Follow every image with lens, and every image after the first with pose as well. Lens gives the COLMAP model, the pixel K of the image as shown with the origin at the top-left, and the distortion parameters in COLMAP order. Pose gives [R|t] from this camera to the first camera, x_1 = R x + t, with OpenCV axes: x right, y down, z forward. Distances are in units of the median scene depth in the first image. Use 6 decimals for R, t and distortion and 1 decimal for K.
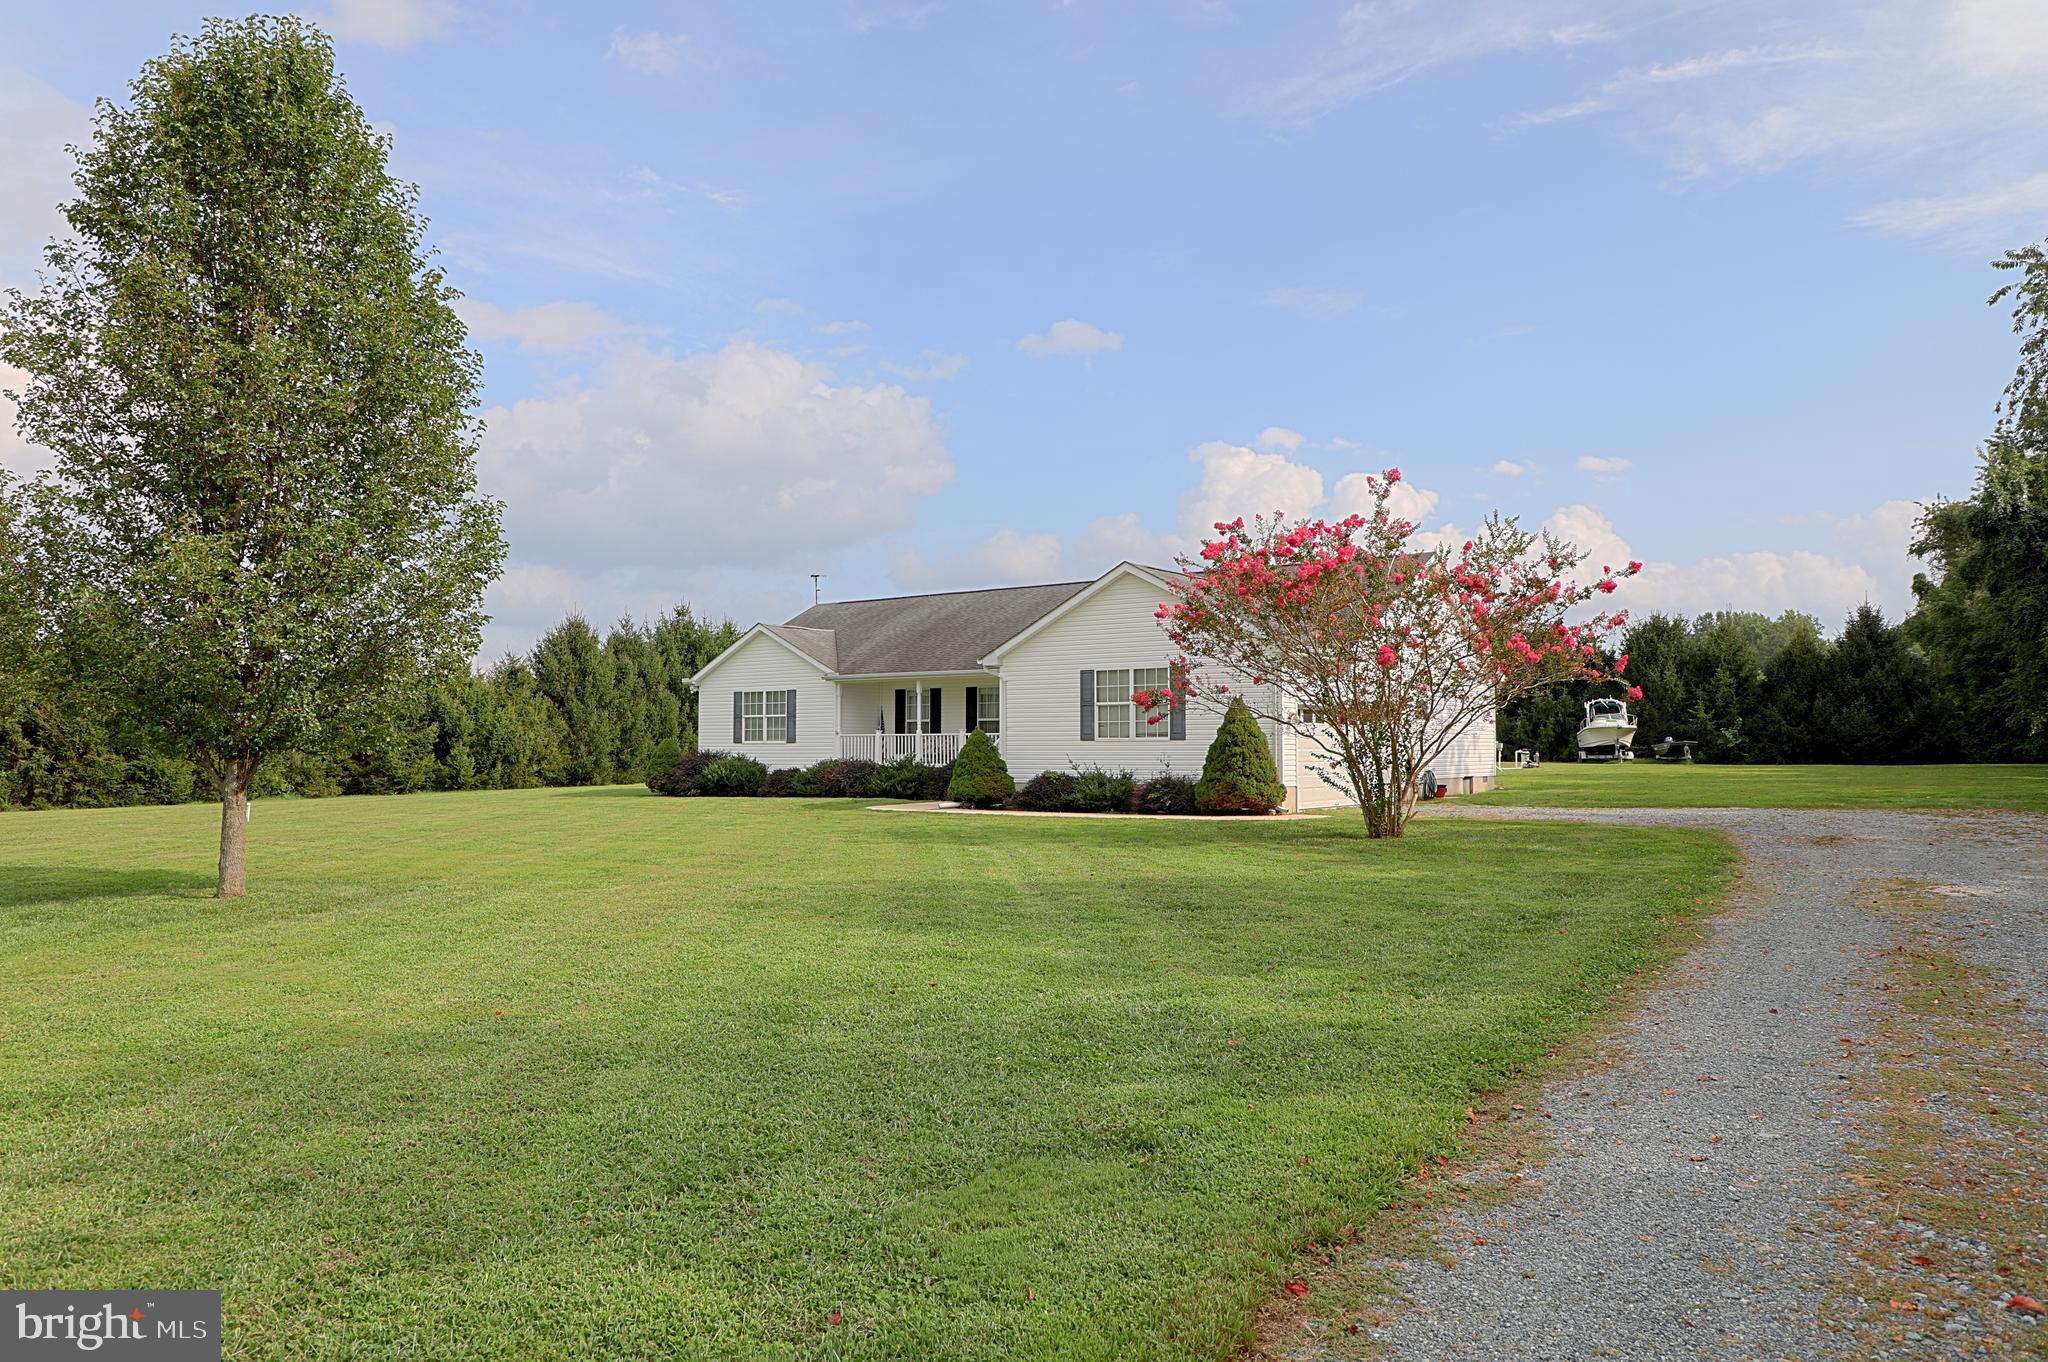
lens RADIAL K [[1407.1, 0, 1024.0], [0, 1407.1, 681.0], [0, 0, 1]] dist [-0.078061, 0.049203]
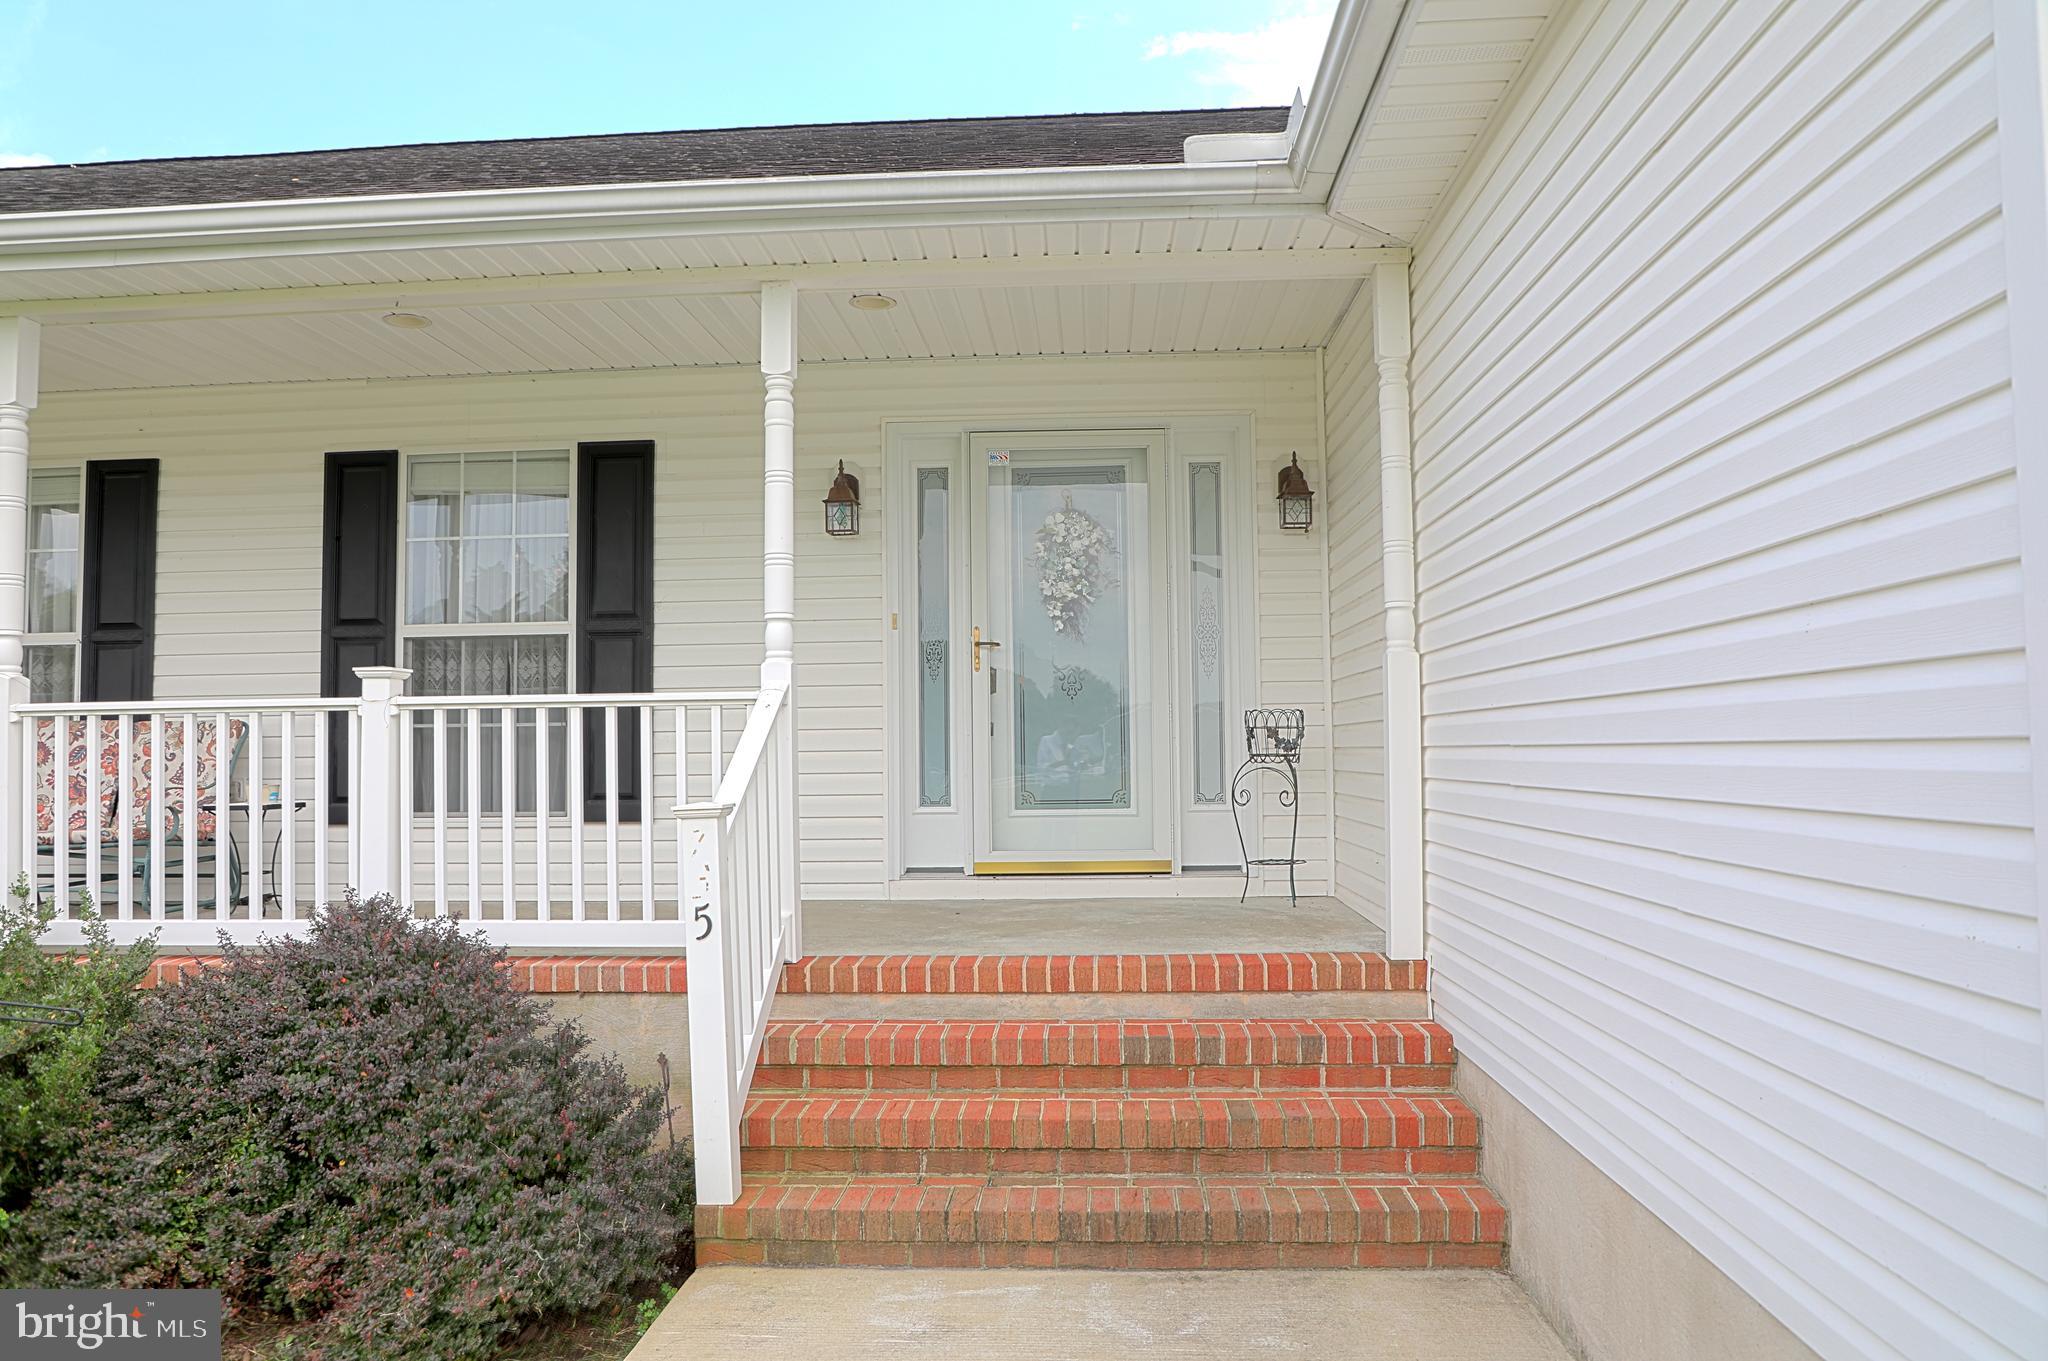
lens RADIAL K [[1389.5, 0, 1018.8], [0, 1389.5, 682.6], [0, 0, 1]] dist [-0.079723, 0.046800]
pose [[0.848142, 0.019397, 0.529414, -0.060119], [-0.016048, 0.999812, -0.010921, 0.035994], [-0.529526, 0.000767, 0.848294, 0.835342]]
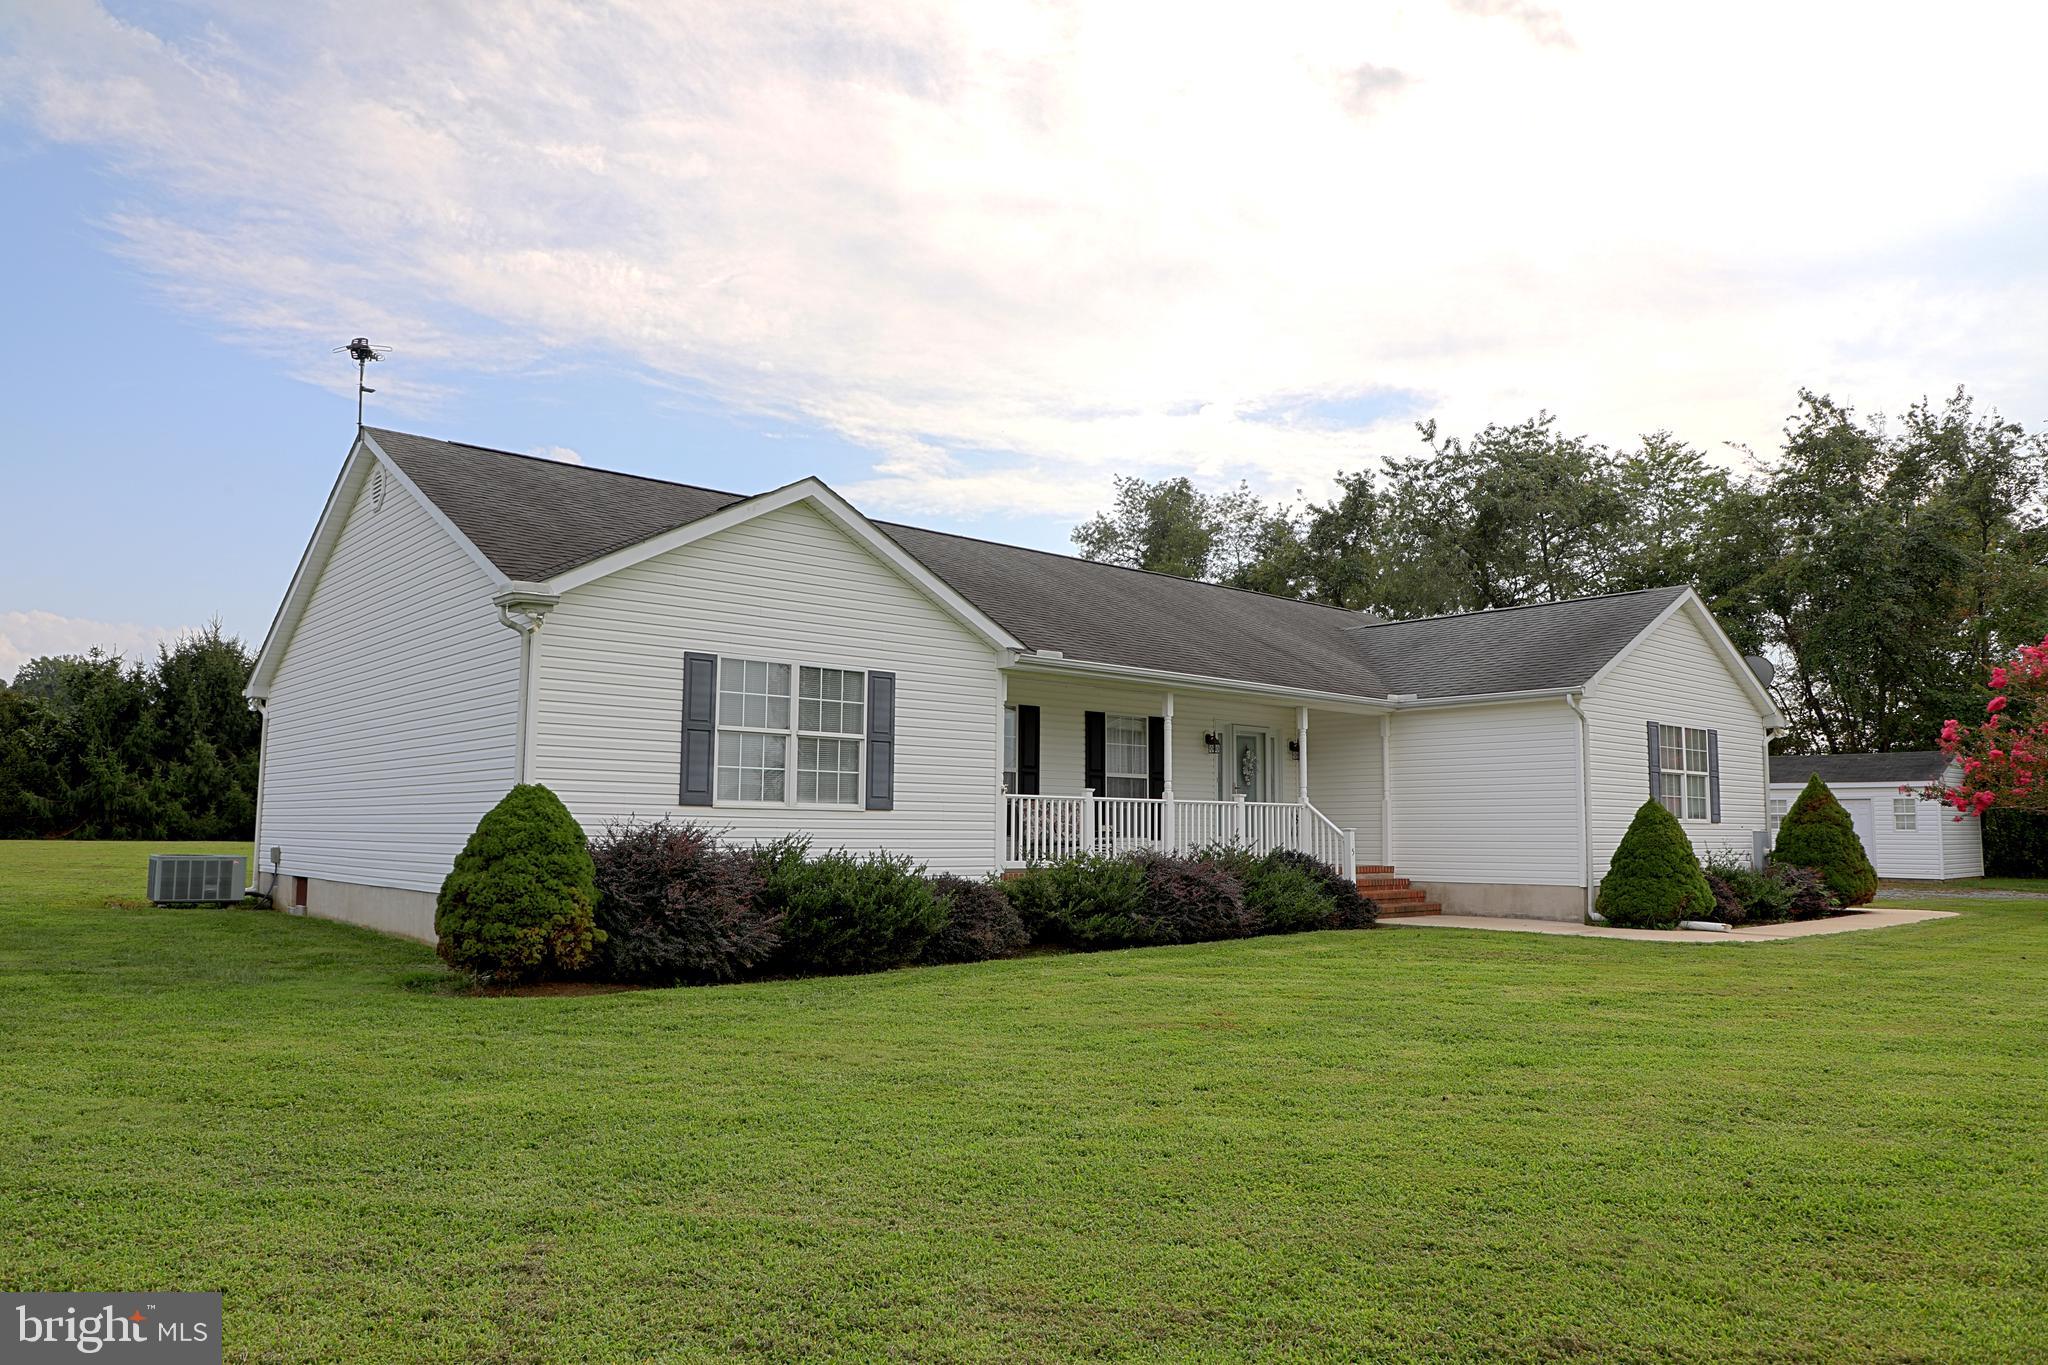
lens RADIAL K [[1389.5, 0, 1018.8], [0, 1389.5, 684.6], [0, 0, 1]] dist [-0.079723, 0.046800]
pose [[0.224693, 0.106676, 0.968573, -0.568154], [-0.058528, 0.993672, -0.095863, 0.047634], [-0.972670, -0.035149, 0.229515, 0.941700]]
